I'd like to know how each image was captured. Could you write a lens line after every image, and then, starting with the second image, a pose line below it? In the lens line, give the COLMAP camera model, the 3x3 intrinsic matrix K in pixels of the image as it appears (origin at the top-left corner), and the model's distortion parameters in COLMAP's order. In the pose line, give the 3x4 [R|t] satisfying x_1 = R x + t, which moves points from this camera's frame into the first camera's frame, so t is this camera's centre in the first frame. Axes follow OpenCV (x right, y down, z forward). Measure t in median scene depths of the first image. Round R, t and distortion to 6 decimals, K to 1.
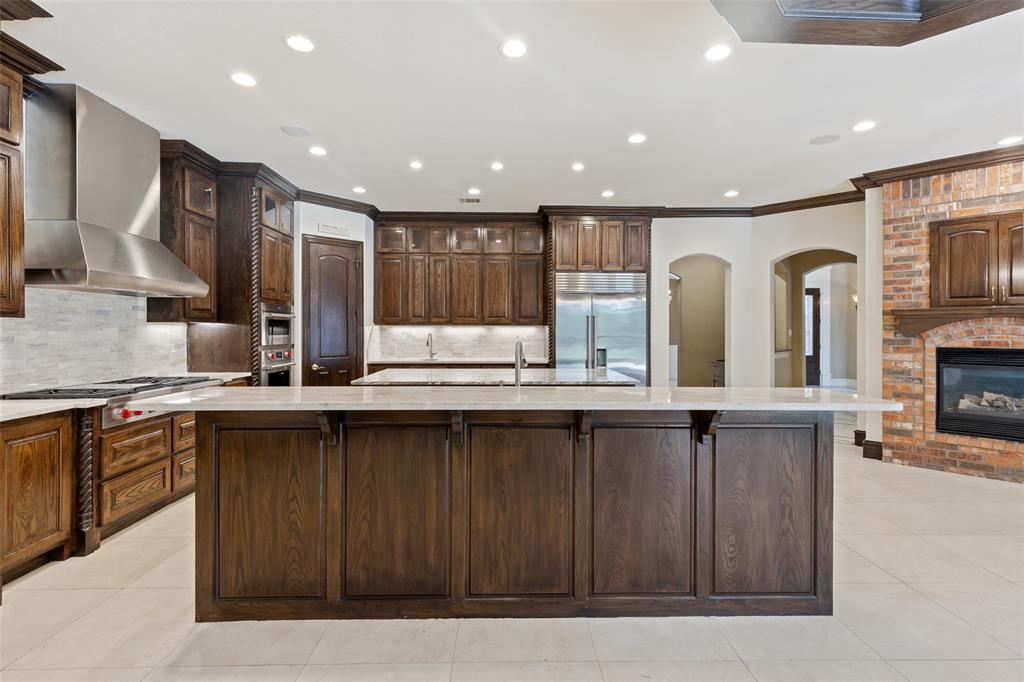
lens RADIAL K [[466.6, 0, 513.4], [0, 466.6, 330.7], [0, 0, 1]] dist [0.001518, 0.000039]
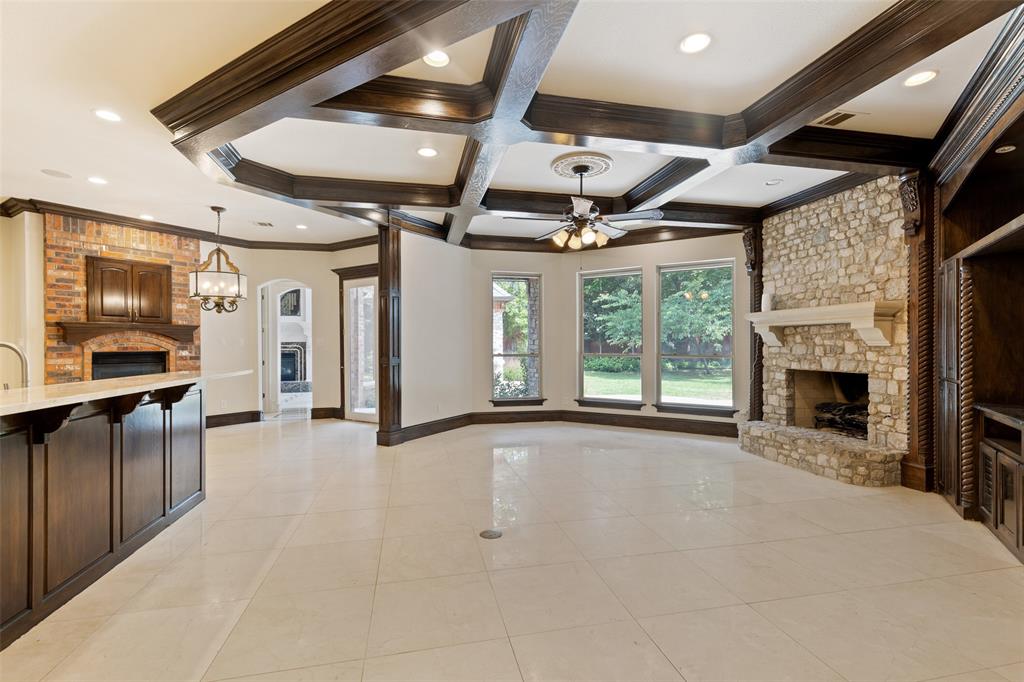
lens RADIAL K [[461.2, 0, 512.0], [0, 461.2, 341.0], [0, 0, 1]] dist [0.004134, 0.000233]
pose [[-0.189549, 0.005888, 0.981854, -0.582605], [0.007410, 0.999962, -0.004566, 0.017973], [-0.981843, 0.006410, -0.189585, 0.089488]]
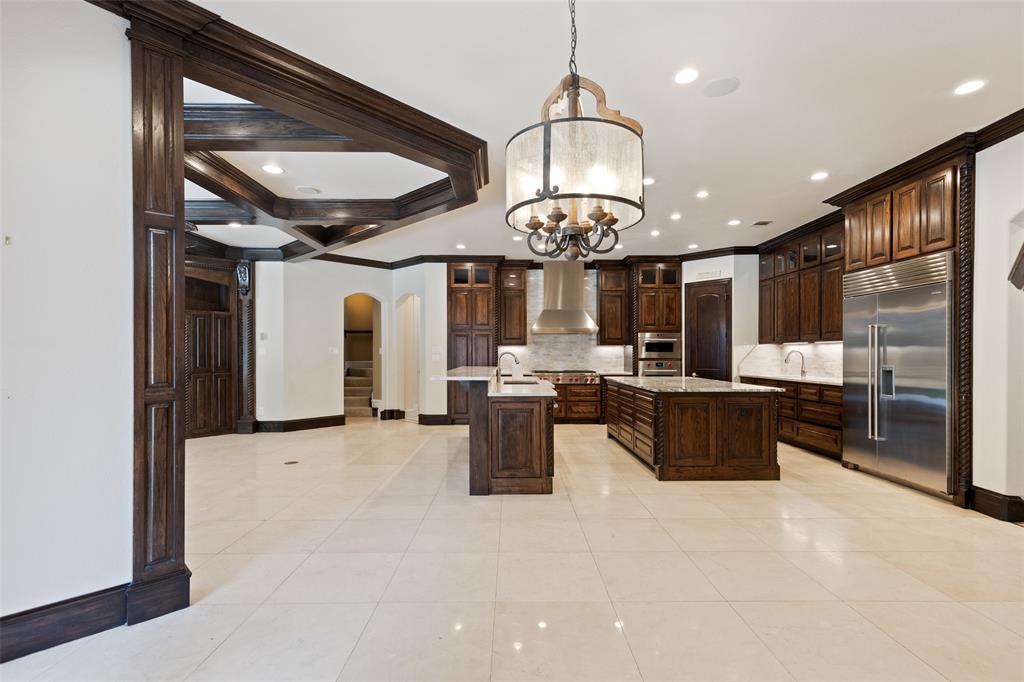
lens RADIAL K [[465.3, 0, 513.4], [0, 465.3, 355.0], [0, 0, 1]] dist [0.002417, 0.000137]
pose [[-0.015284, 0.002484, -0.999880, 1.176641], [-0.002526, 0.999994, 0.002522, 0.017401], [0.999880, 0.002564, -0.015277, 0.557405]]
